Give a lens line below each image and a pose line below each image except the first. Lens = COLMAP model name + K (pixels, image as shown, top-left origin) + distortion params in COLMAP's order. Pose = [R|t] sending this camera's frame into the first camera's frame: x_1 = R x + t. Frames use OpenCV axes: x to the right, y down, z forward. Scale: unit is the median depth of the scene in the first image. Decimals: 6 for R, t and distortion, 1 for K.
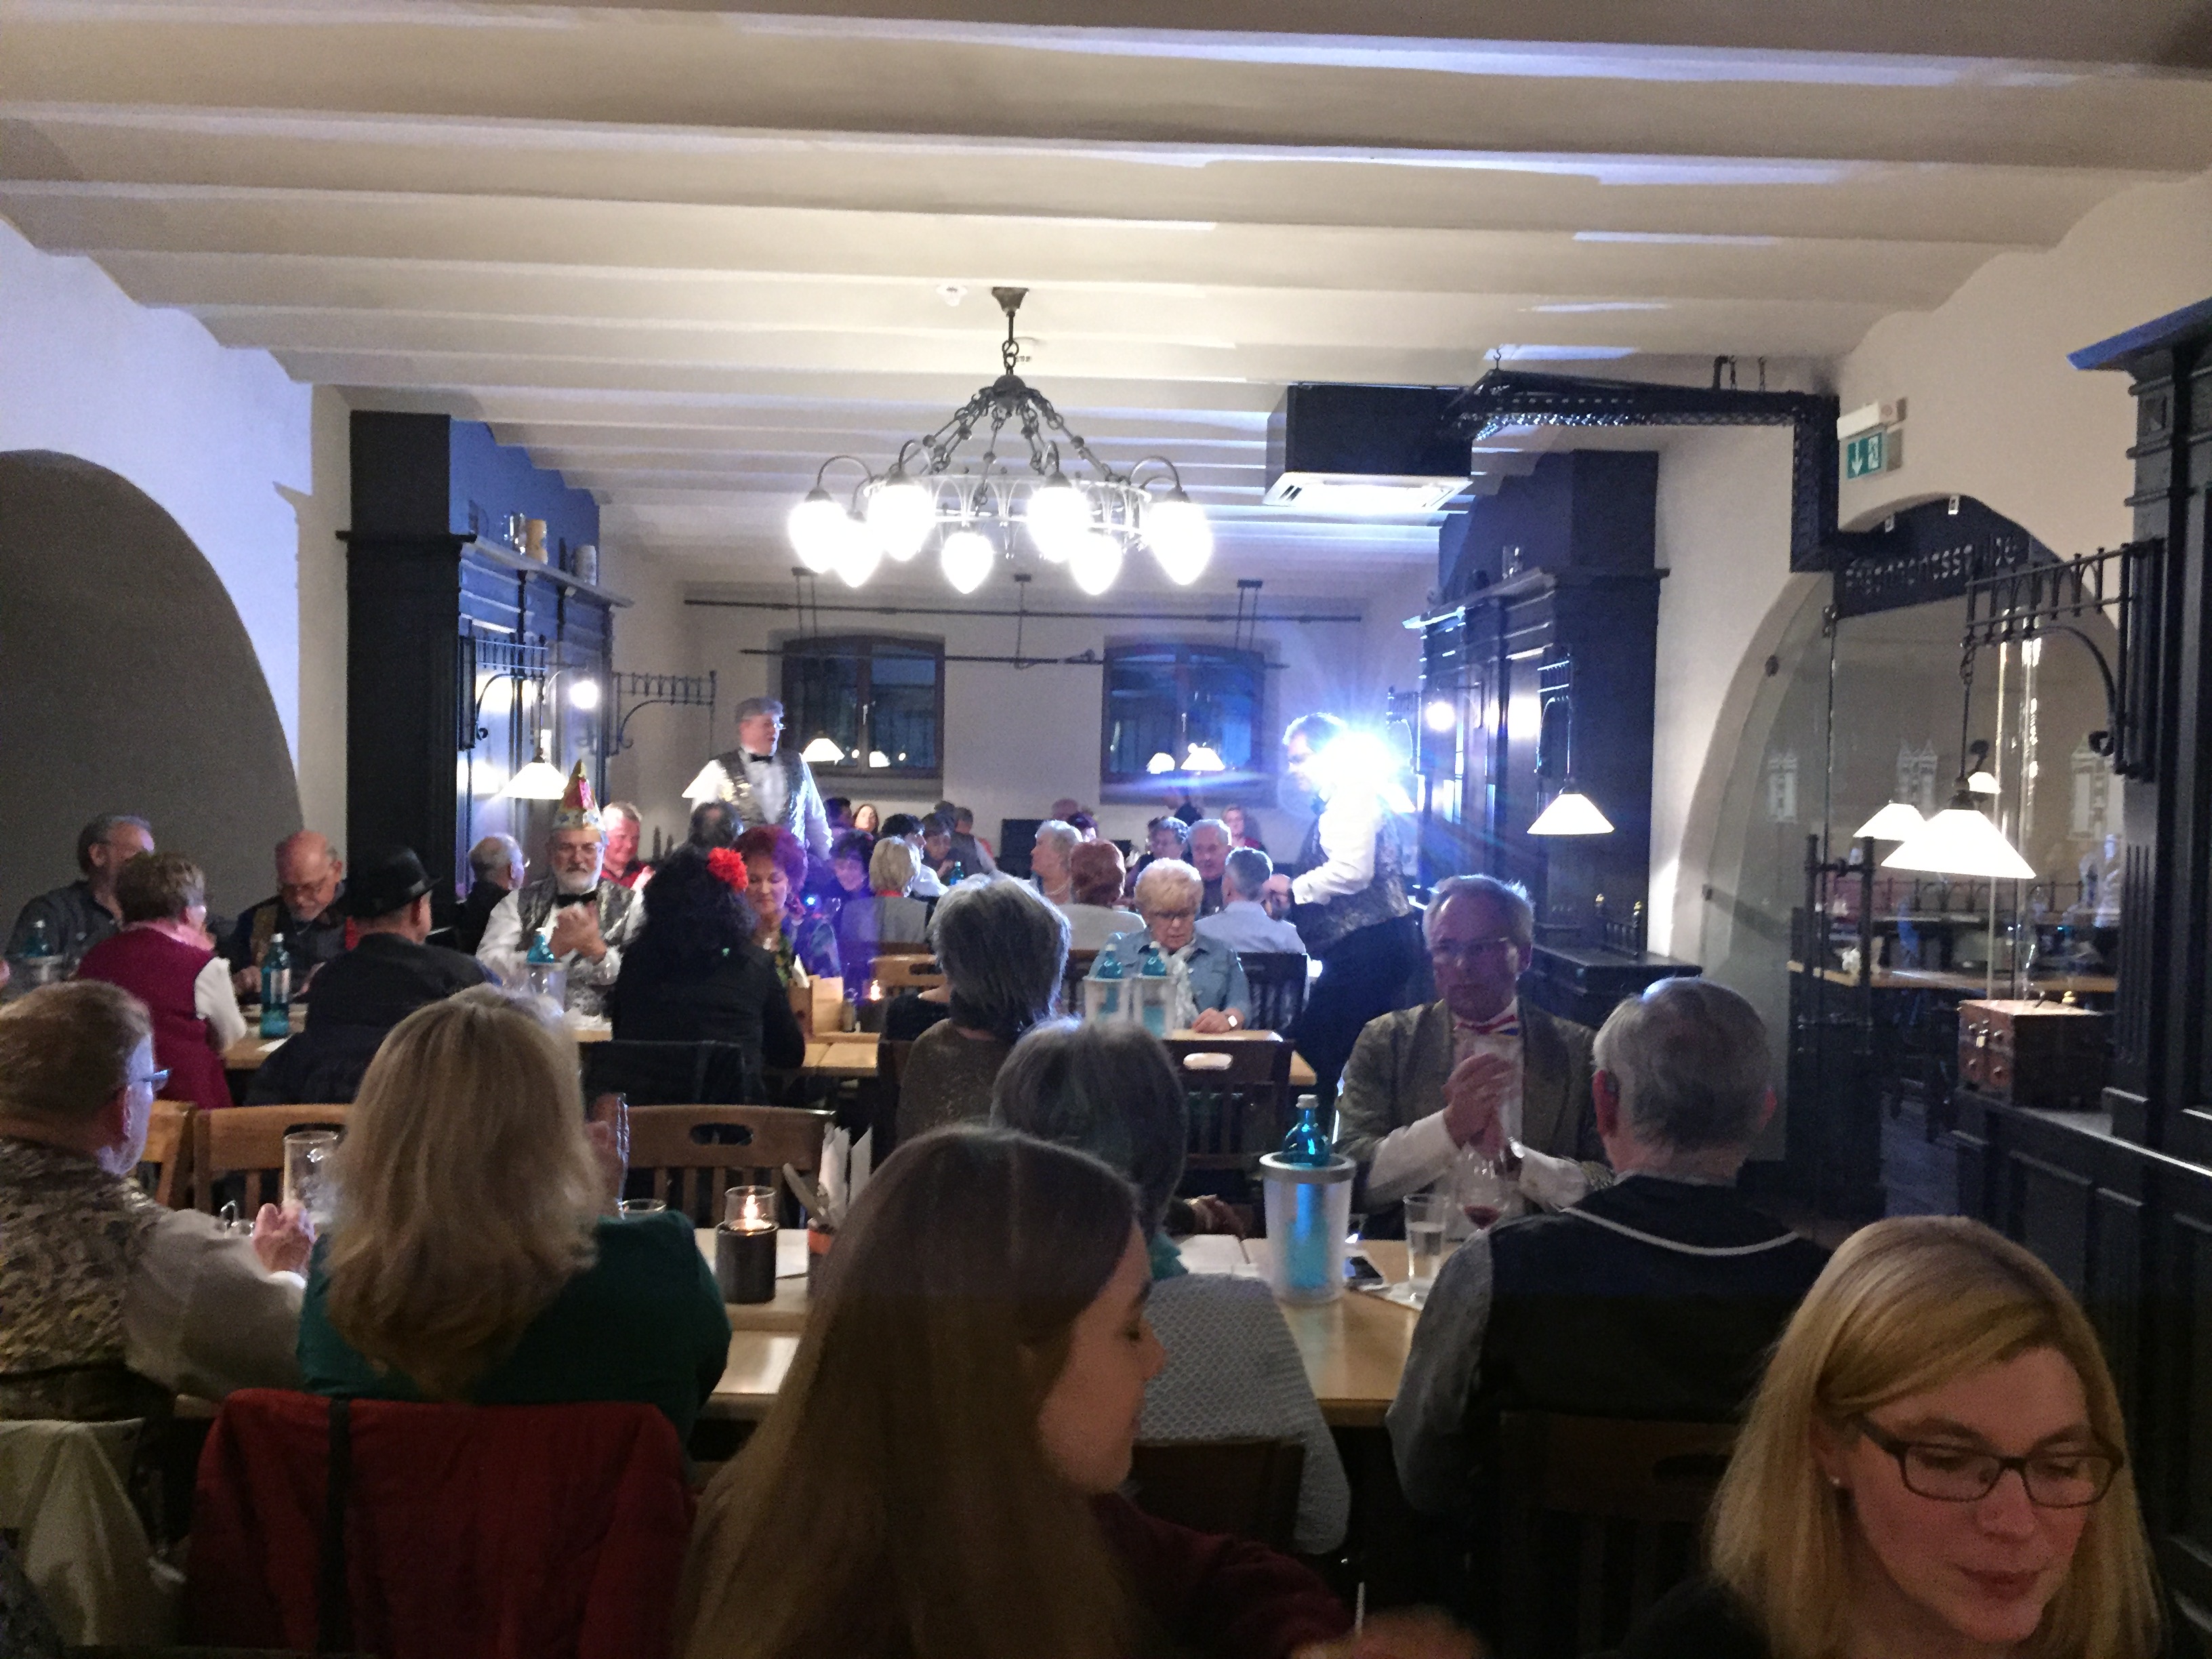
lens RADIAL K [[1857.4, 0, 1089.1], [0, 1857.4, 828.4], [0, 0, 1]] dist [0.064617, -0.106817]
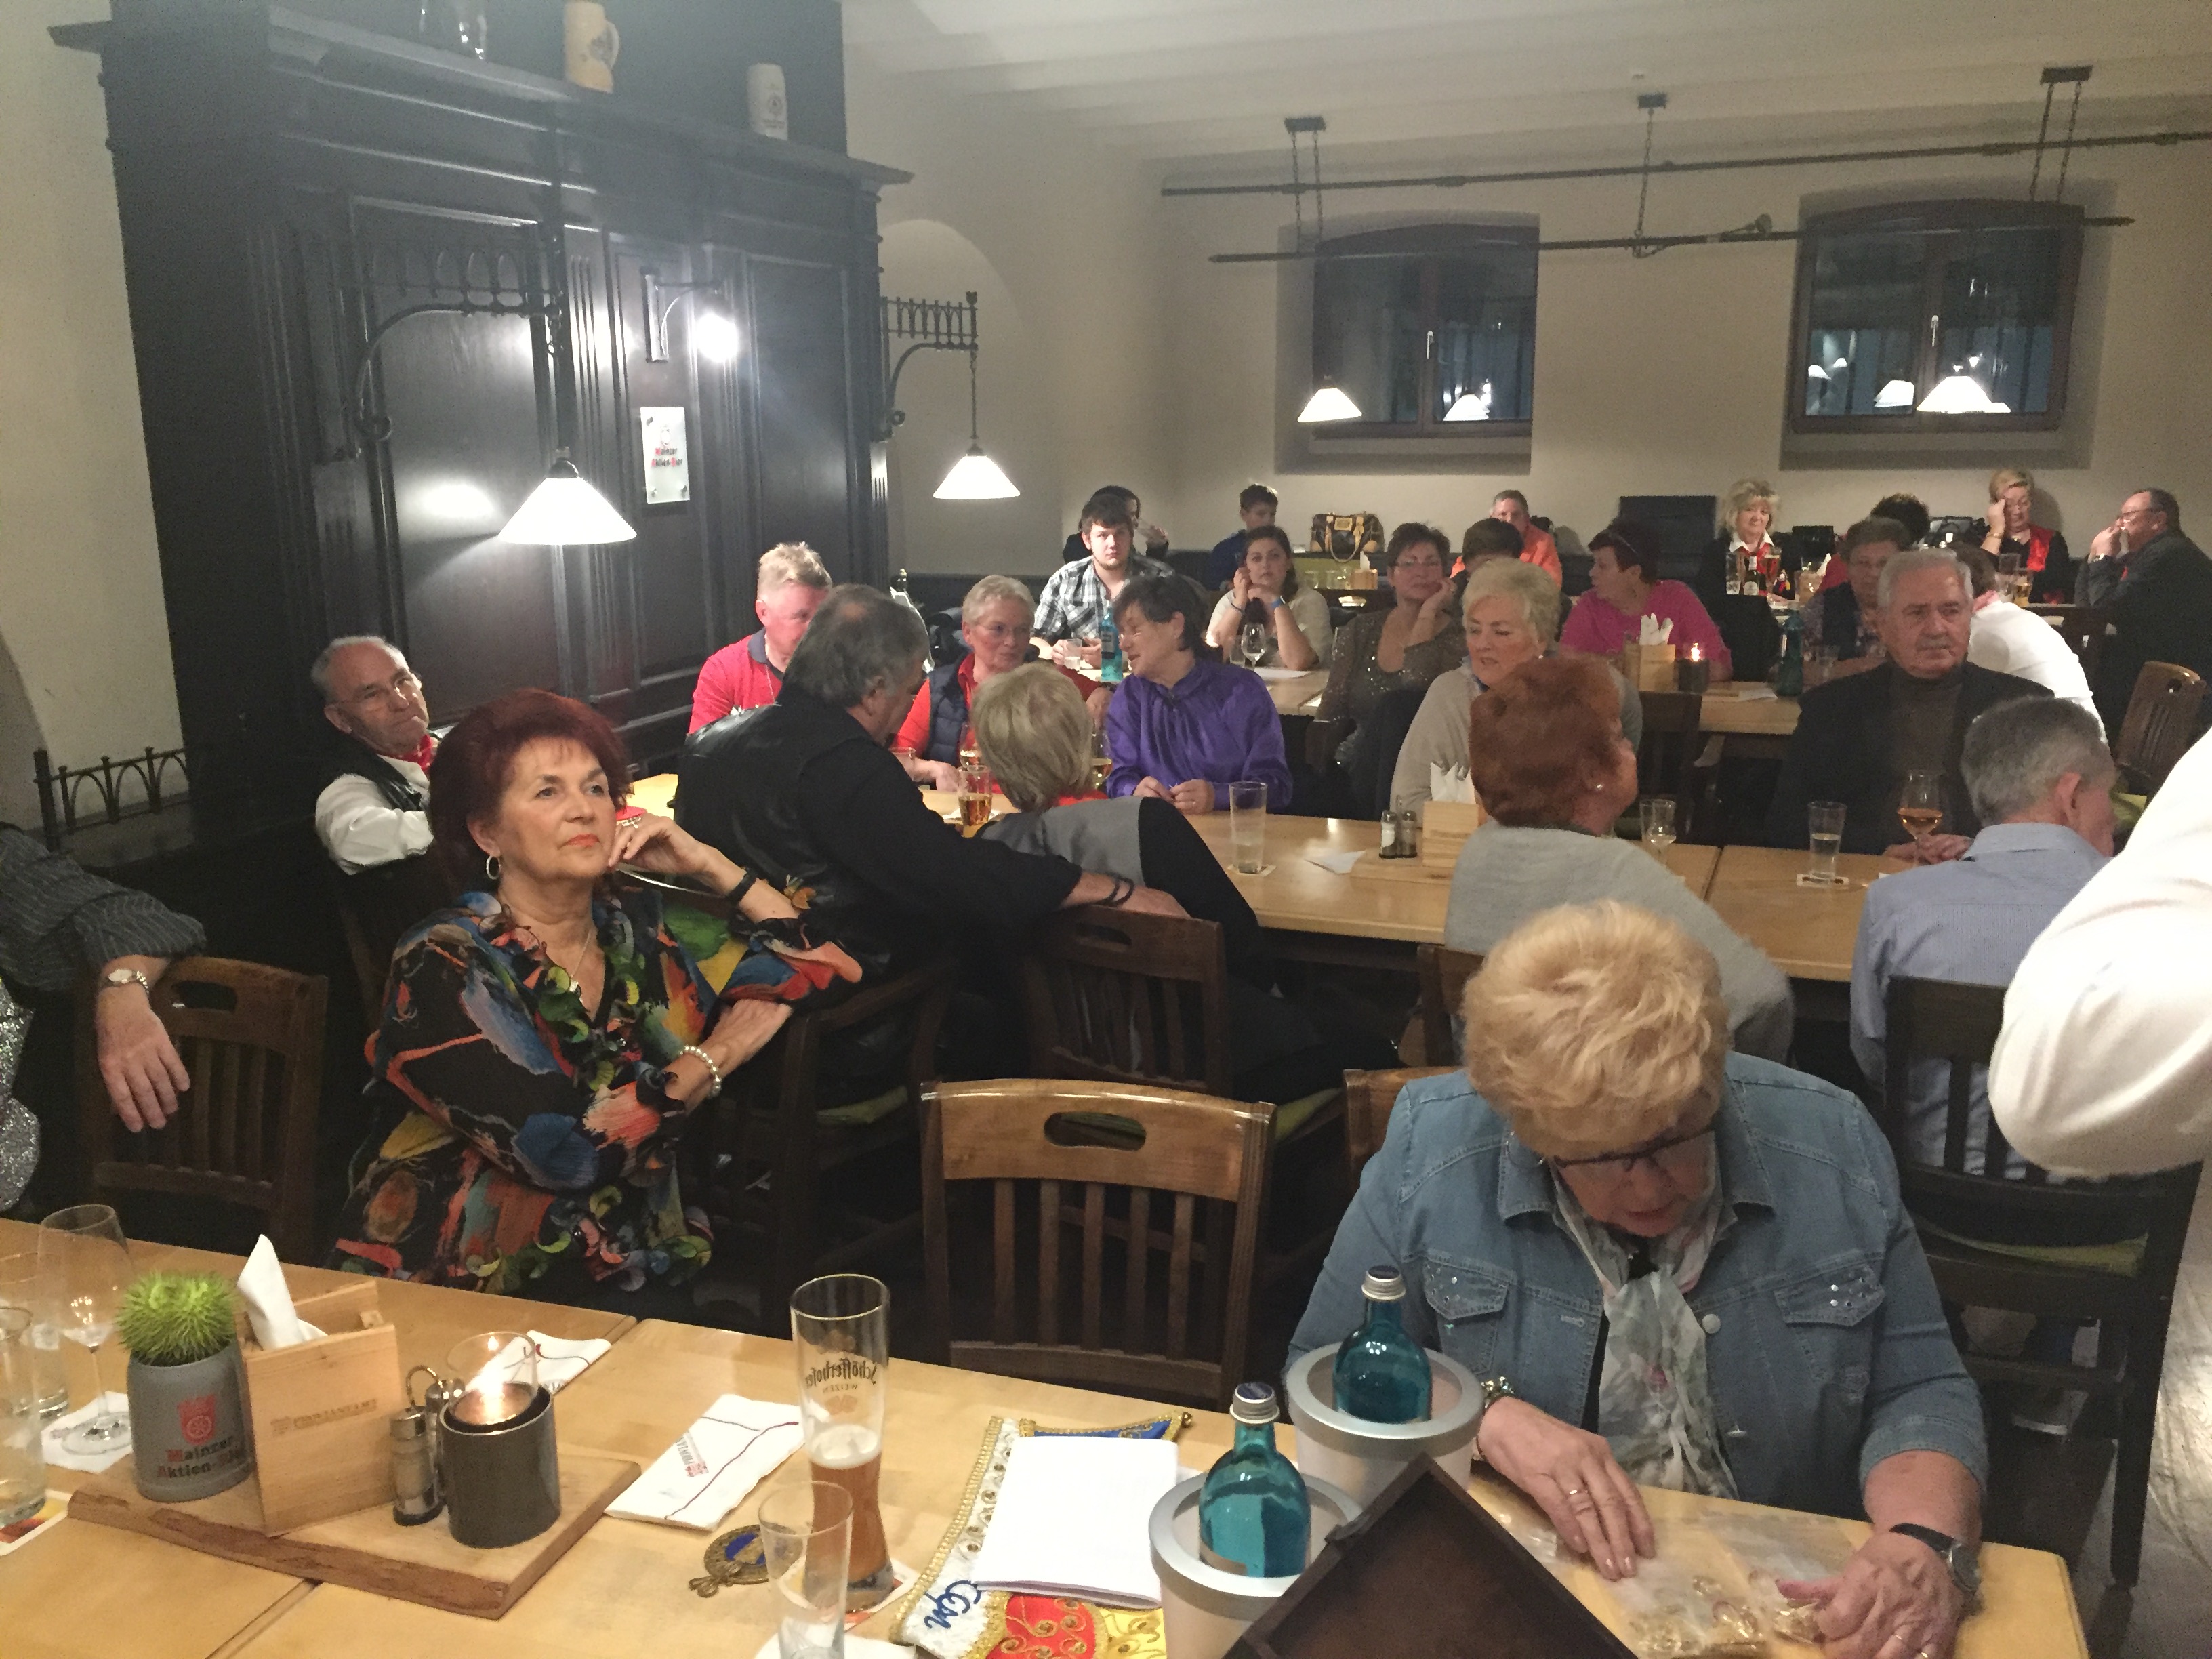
lens RADIAL K [[1857.4, 0, 1099.9], [0, 1857.4, 813.9], [0, 0, 1]] dist [0.064617, -0.106817]
pose [[0.933292, 0.039316, -0.356959, 0.023554], [0.027060, 0.983464, 0.179071, -0.019048], [0.358096, -0.176785, 0.916796, 0.320886]]
